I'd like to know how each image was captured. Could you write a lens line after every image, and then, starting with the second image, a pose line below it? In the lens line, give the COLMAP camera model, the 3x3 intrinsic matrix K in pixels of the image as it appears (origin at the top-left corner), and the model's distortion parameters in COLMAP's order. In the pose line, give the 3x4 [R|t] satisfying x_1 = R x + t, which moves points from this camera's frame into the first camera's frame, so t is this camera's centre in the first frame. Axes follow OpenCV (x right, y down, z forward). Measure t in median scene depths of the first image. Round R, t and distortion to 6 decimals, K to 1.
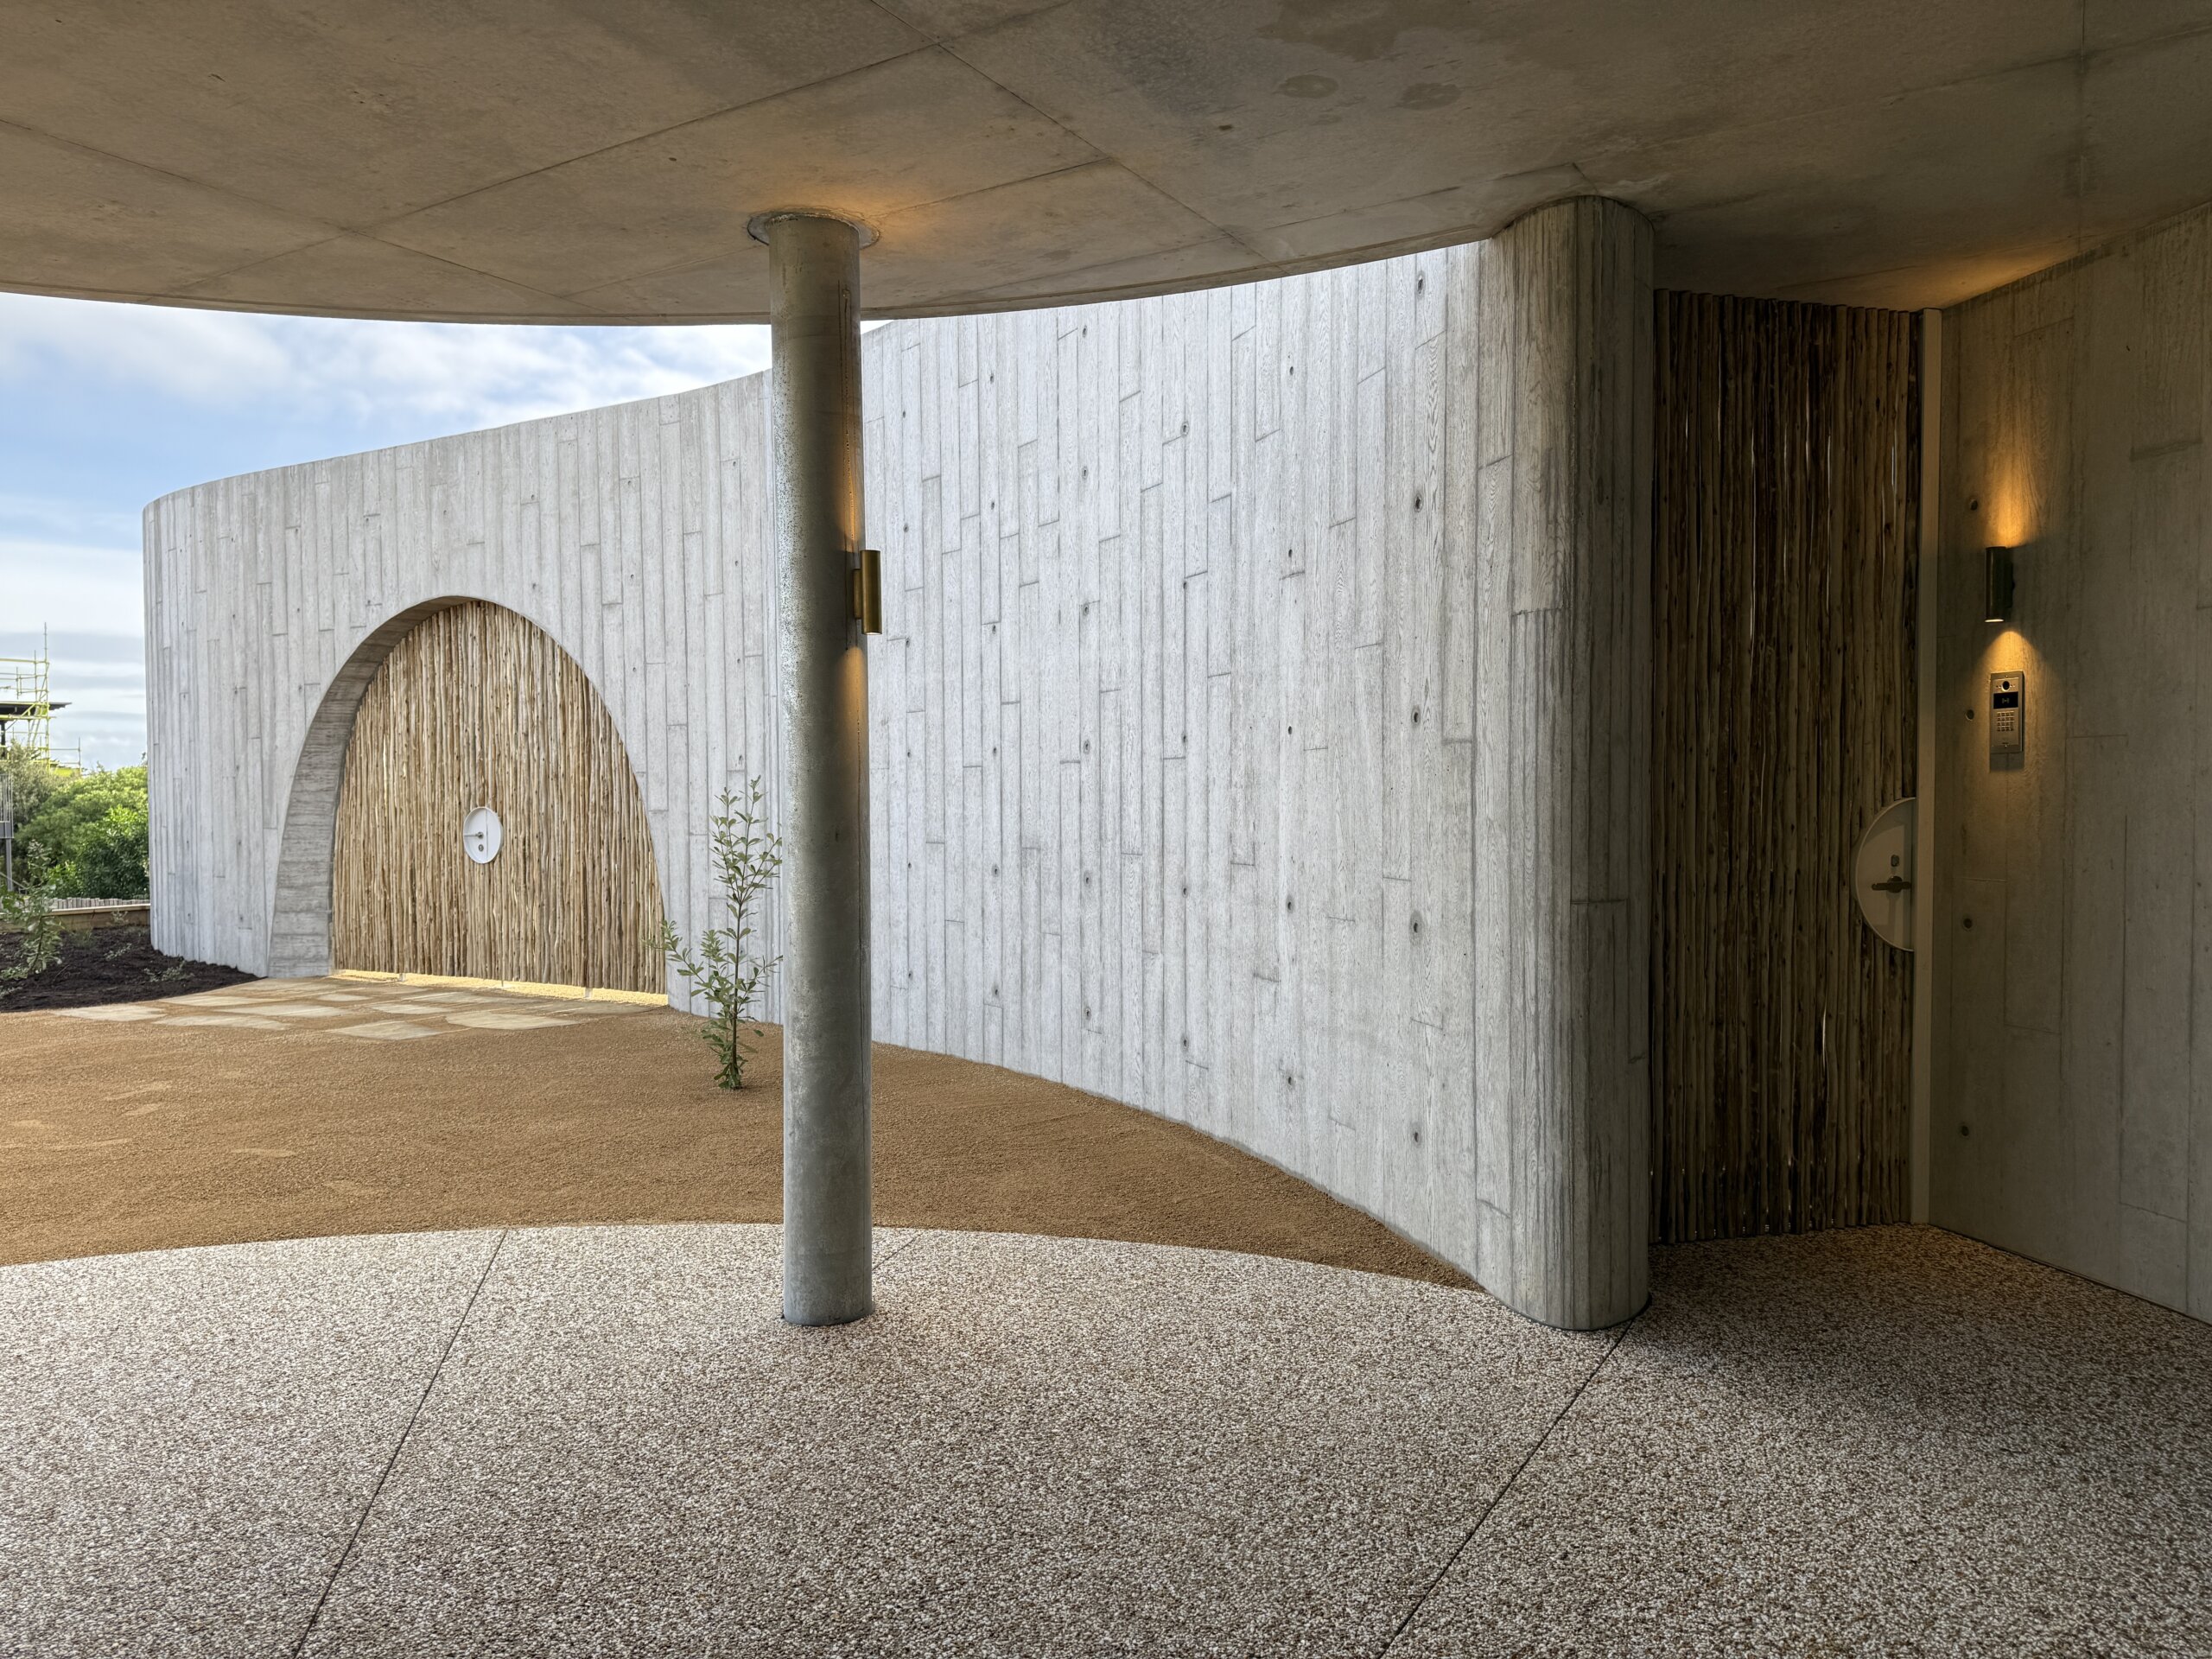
lens RADIAL K [[1527.6, 0, 1107.8], [0, 1527.6, 849.2], [0, 0, 1]] dist [0.159260, -0.333654]
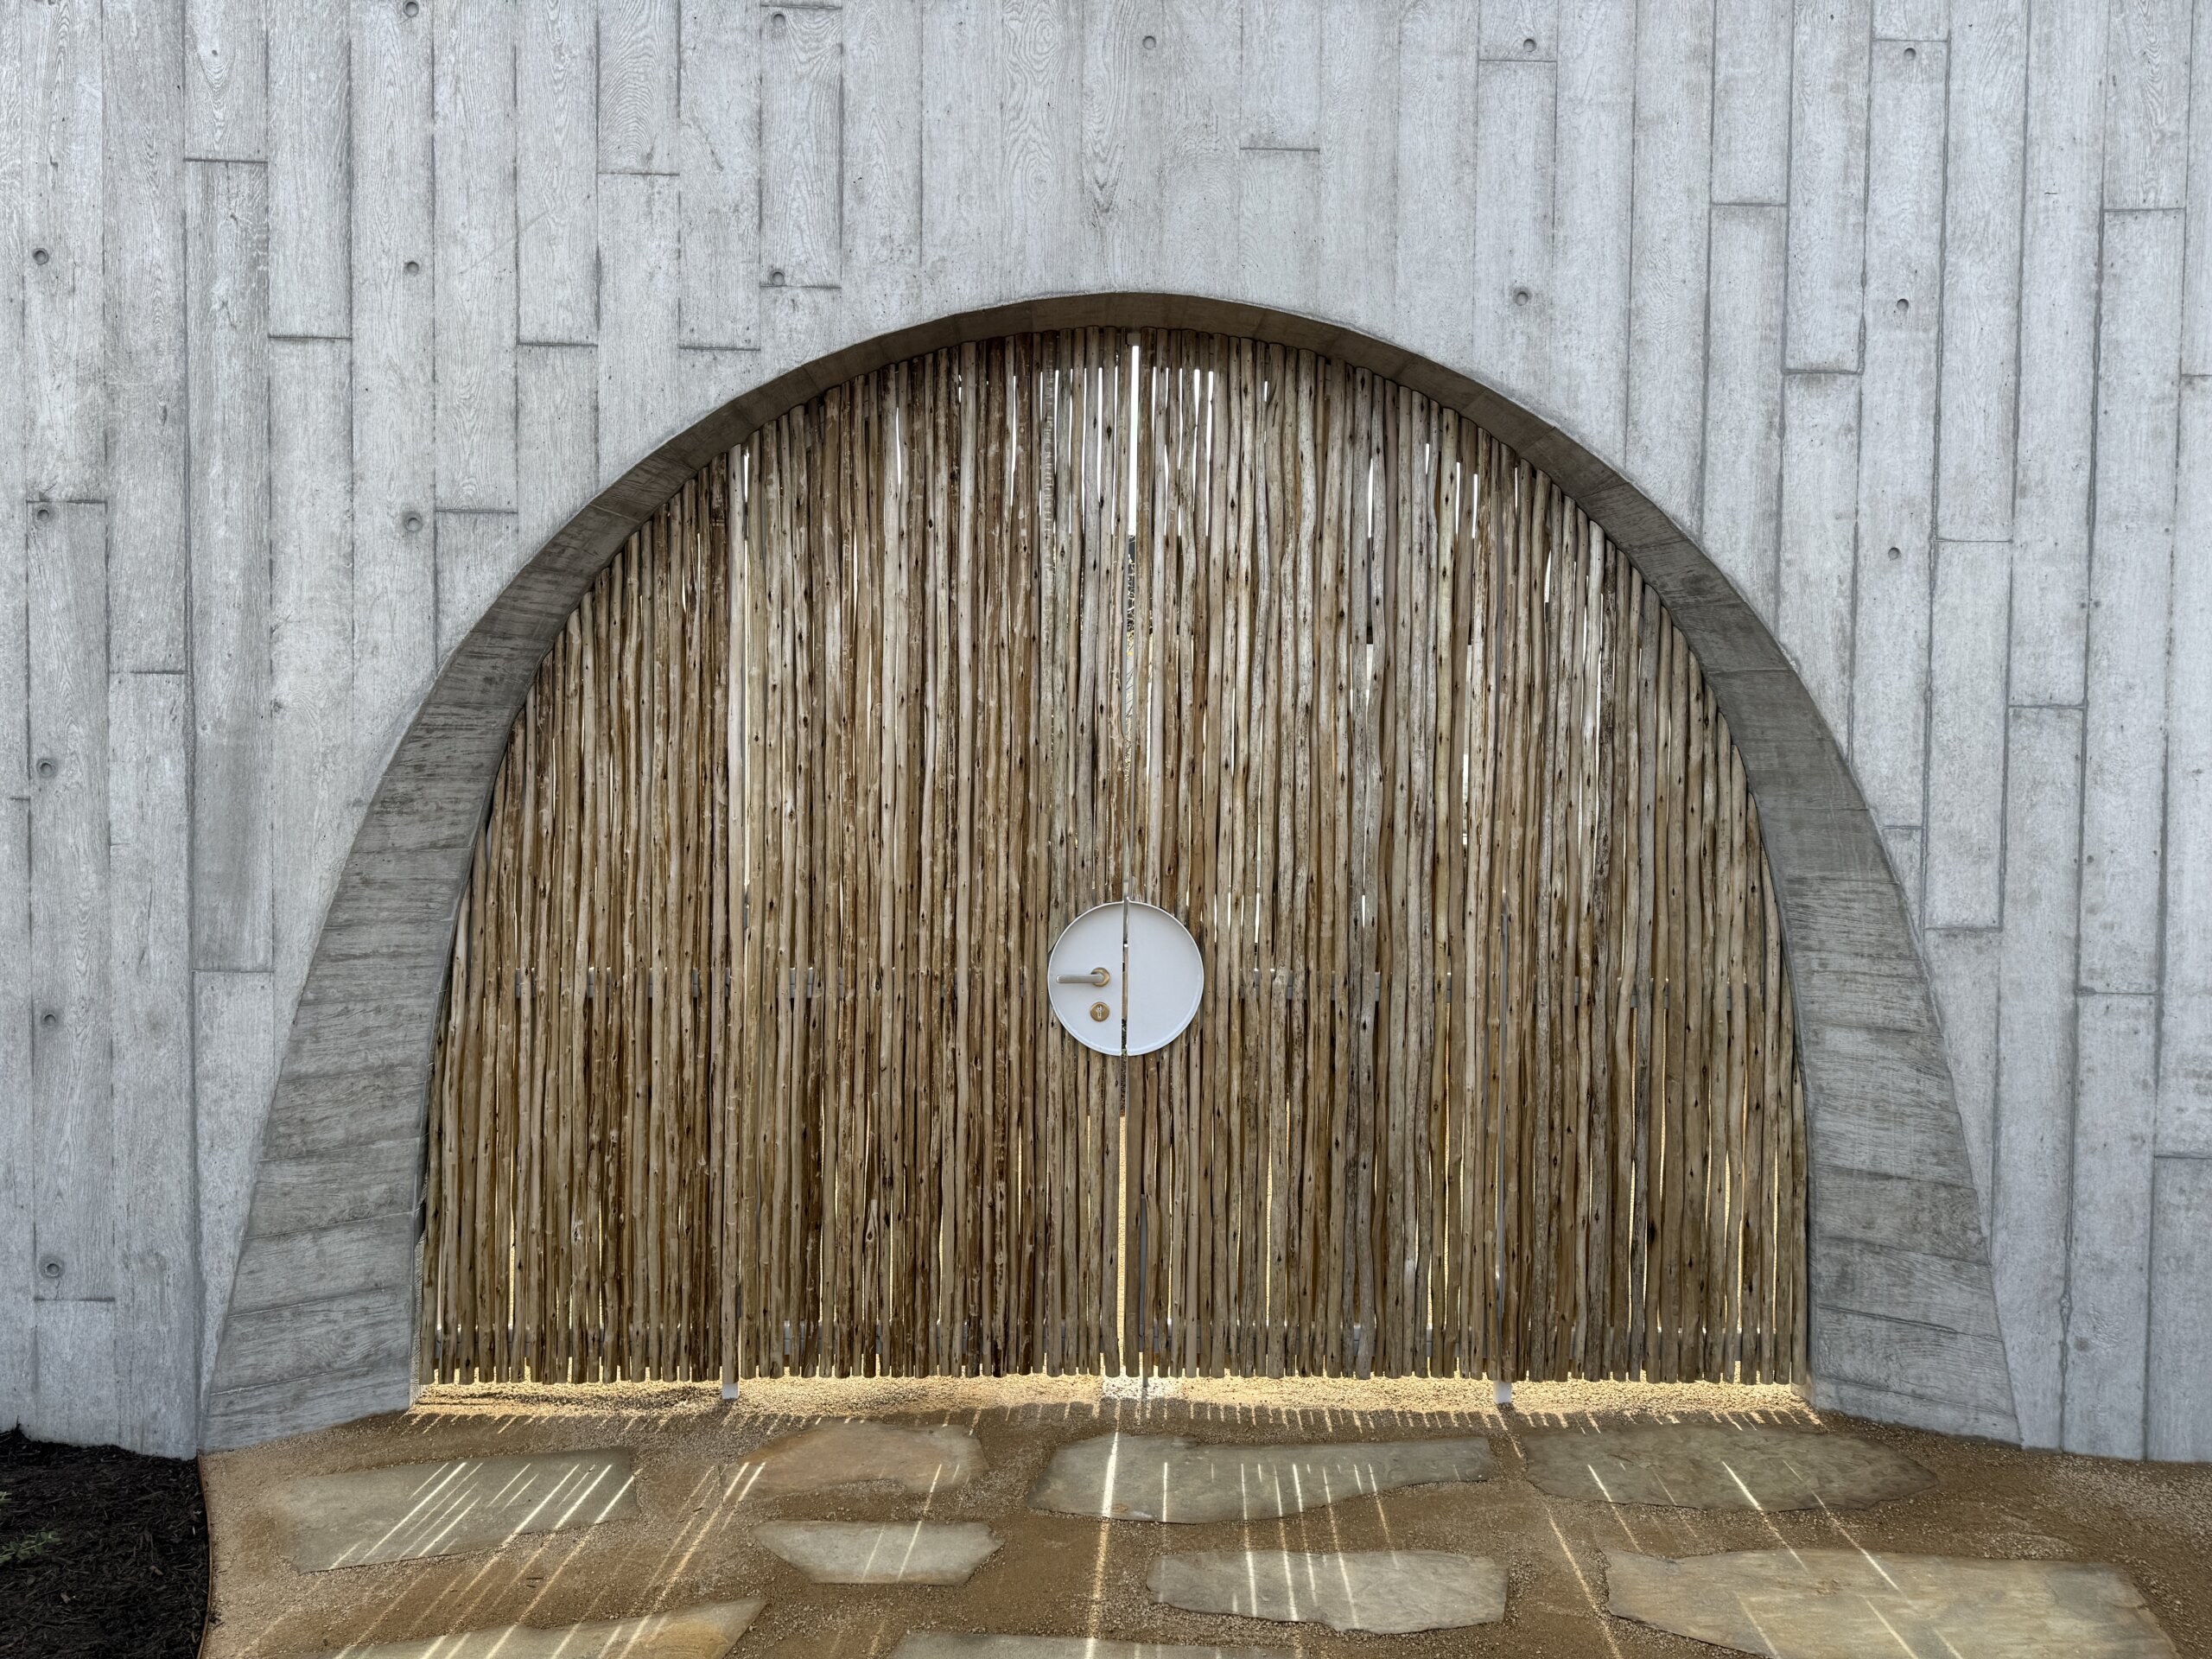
lens RADIAL K [[1508.0, 0, 1113.0], [0, 1508.0, 839.6], [0, 0, 1]] dist [0.043249, -0.053724]
pose [[0.848477, -0.001640, 0.529230, -0.674102], [0.000849, 0.999998, 0.001737, -0.048388], [-0.529232, -0.001025, 0.848476, 0.803127]]
